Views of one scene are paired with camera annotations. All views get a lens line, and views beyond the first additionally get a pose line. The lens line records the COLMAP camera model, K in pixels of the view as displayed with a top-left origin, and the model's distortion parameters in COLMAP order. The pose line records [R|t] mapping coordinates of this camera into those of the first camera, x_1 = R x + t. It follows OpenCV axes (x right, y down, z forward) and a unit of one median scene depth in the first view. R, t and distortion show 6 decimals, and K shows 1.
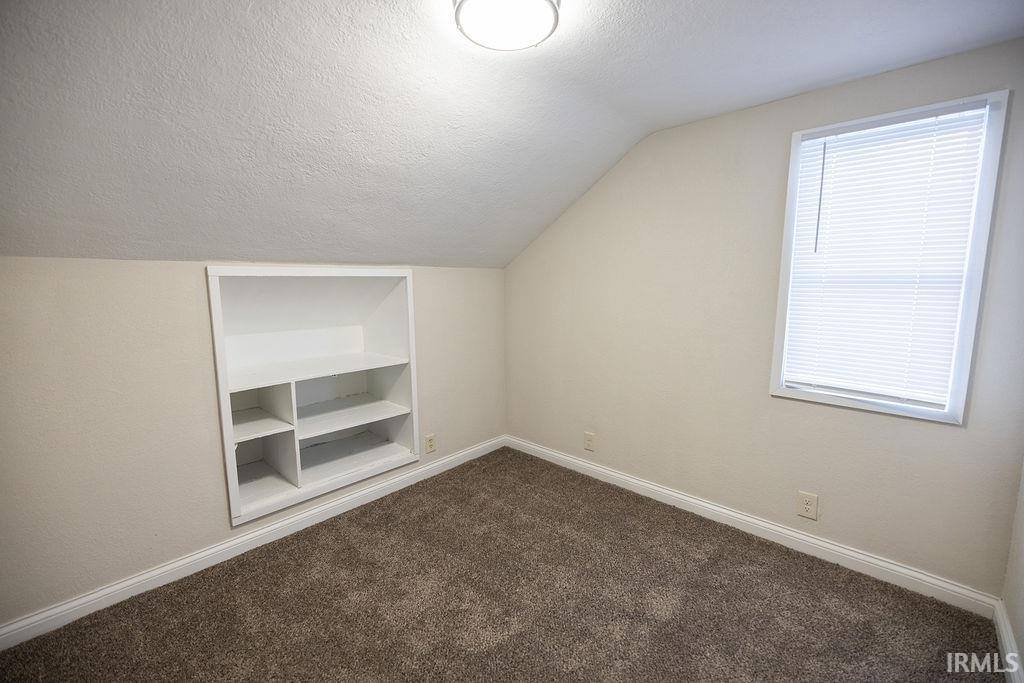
lens RADIAL K [[422.3, 0, 520.4], [0, 422.3, 339.2], [0, 0, 1]] dist [0.003504, 0.000078]
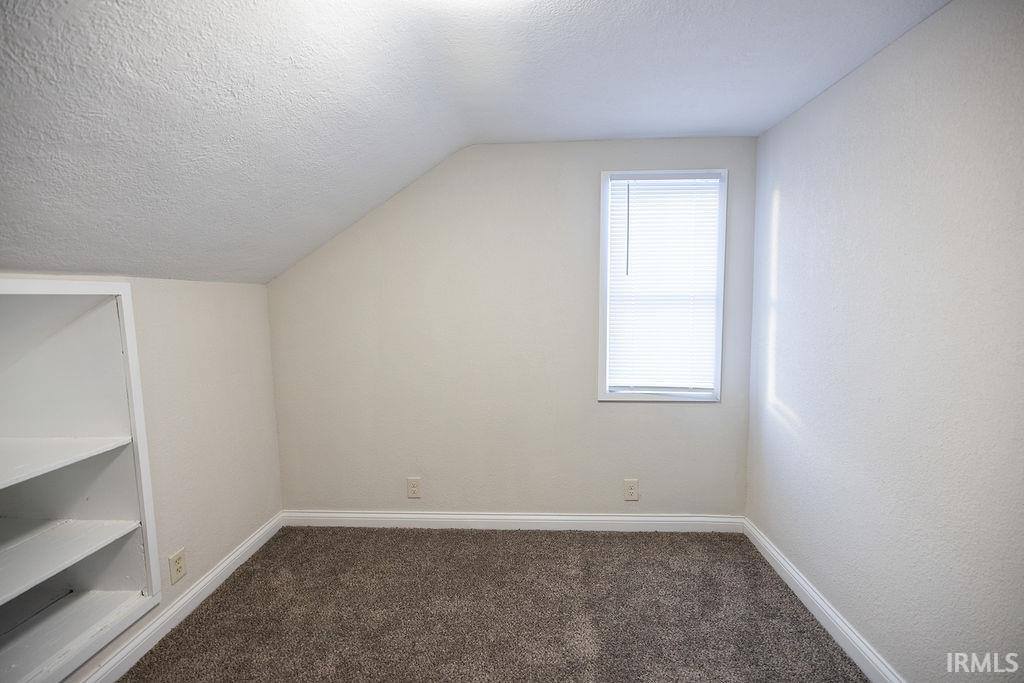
lens RADIAL K [[428.8, 0, 512.7], [0, 428.8, 339.3], [0, 0, 1]] dist [0.005009, 0.000587]
pose [[0.768590, -0.066603, 0.636266, -0.290307], [0.091572, 0.995778, -0.006380, -0.043225], [-0.633155, 0.063168, 0.771444, 0.256374]]
